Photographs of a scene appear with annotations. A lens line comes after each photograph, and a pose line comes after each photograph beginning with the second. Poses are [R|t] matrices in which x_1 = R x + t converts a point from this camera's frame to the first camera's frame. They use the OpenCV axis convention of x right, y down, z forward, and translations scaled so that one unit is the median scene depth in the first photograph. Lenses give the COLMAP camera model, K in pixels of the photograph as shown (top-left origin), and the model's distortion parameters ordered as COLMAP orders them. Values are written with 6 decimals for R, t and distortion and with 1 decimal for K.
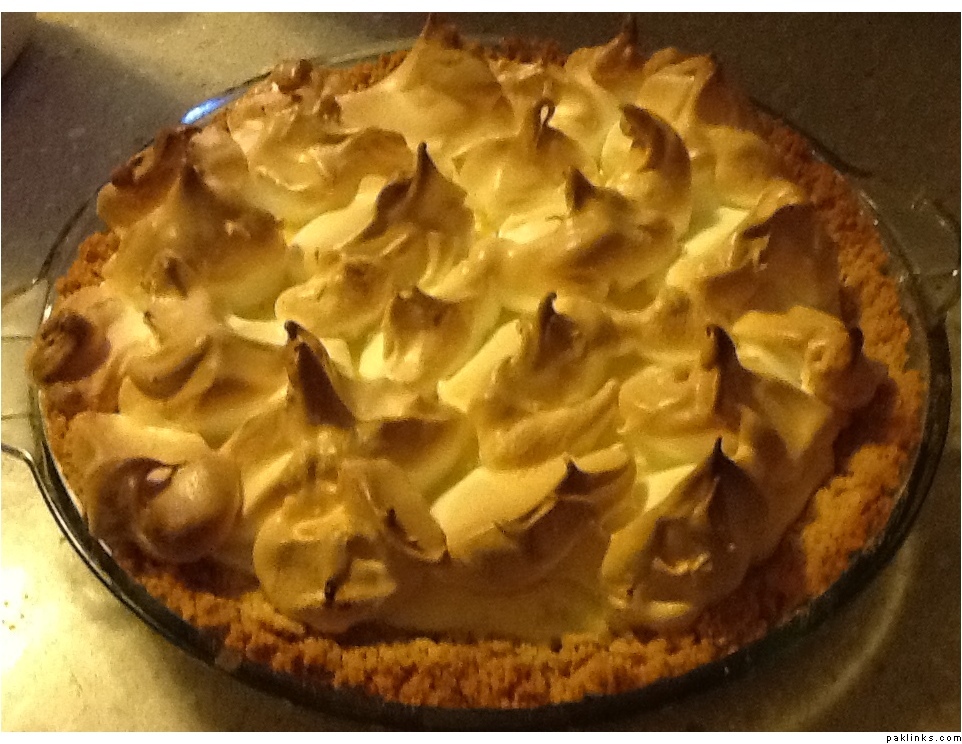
lens RADIAL K [[1185.5, 0, 481.0], [0, 1185.5, 372.0], [0, 0, 1]] dist [0.025682, 0.020677]
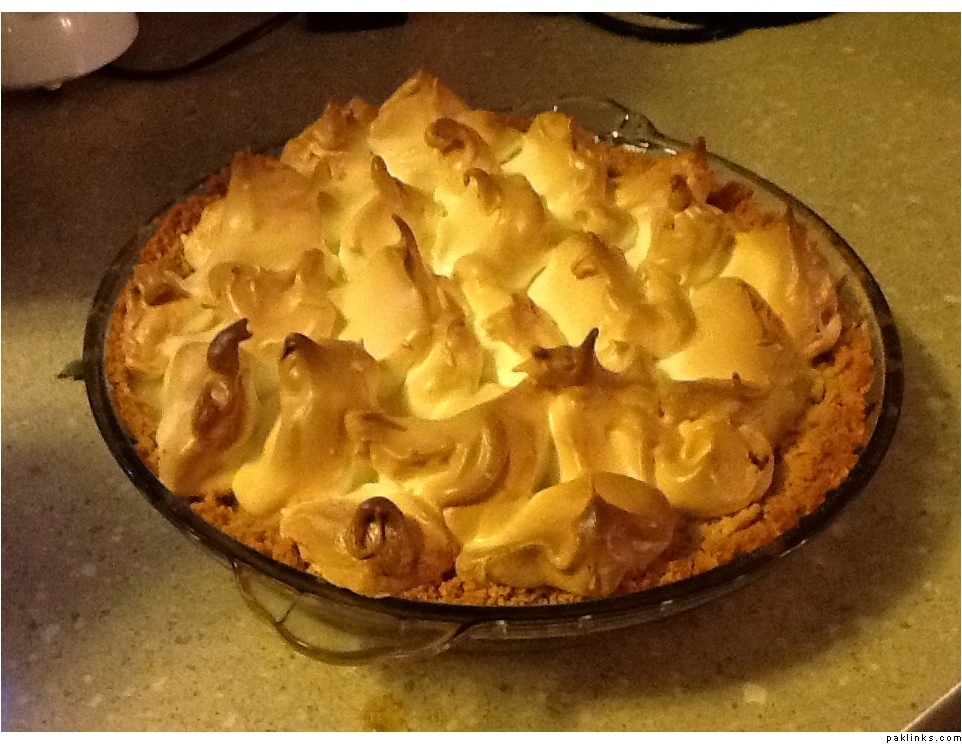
lens RADIAL K [[1185.5, 0, 481.0], [0, 1185.5, 372.0], [0, 0, 1]] dist [0.025682, 0.020677]
pose [[0.483340, -0.567957, 0.666189, -0.870855], [0.660776, 0.735859, 0.147941, -0.205705], [-0.574246, 0.368696, 0.730962, 0.223298]]
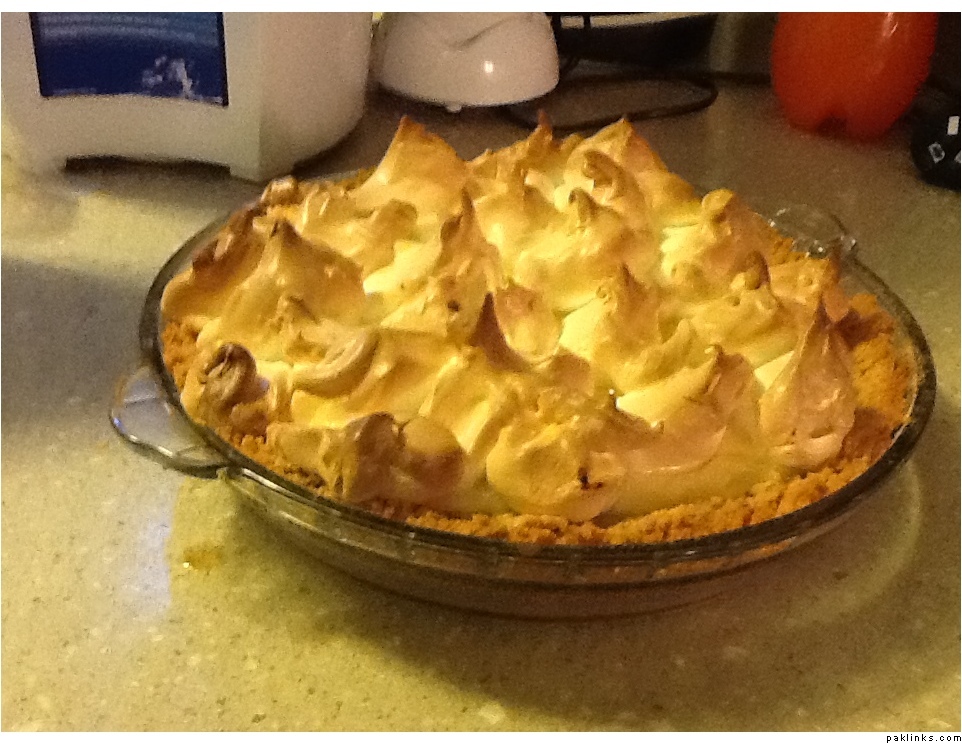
lens RADIAL K [[1202.6, 0, 481.2], [0, 1202.6, 348.9], [0, 0, 1]] dist [0.020975, -0.010226]
pose [[0.915376, -0.169078, 0.365376, -0.537510], [0.275763, 0.924535, -0.263038, 0.302593], [-0.293329, 0.341536, 0.892923, -0.038554]]
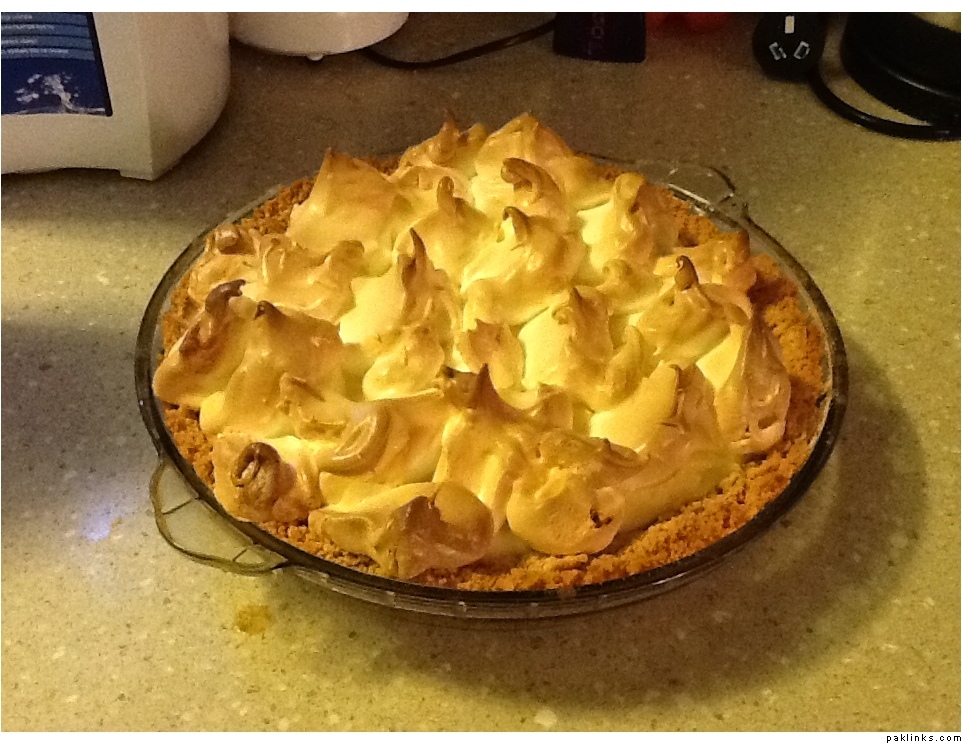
lens RADIAL K [[1202.6, 0, 481.2], [0, 1202.6, 348.9], [0, 0, 1]] dist [0.020975, -0.010226]
pose [[0.805651, -0.376357, 0.457473, -0.676376], [0.443051, 0.895436, -0.043589, 0.015648], [-0.393233, 0.237802, 0.888154, -0.169551]]
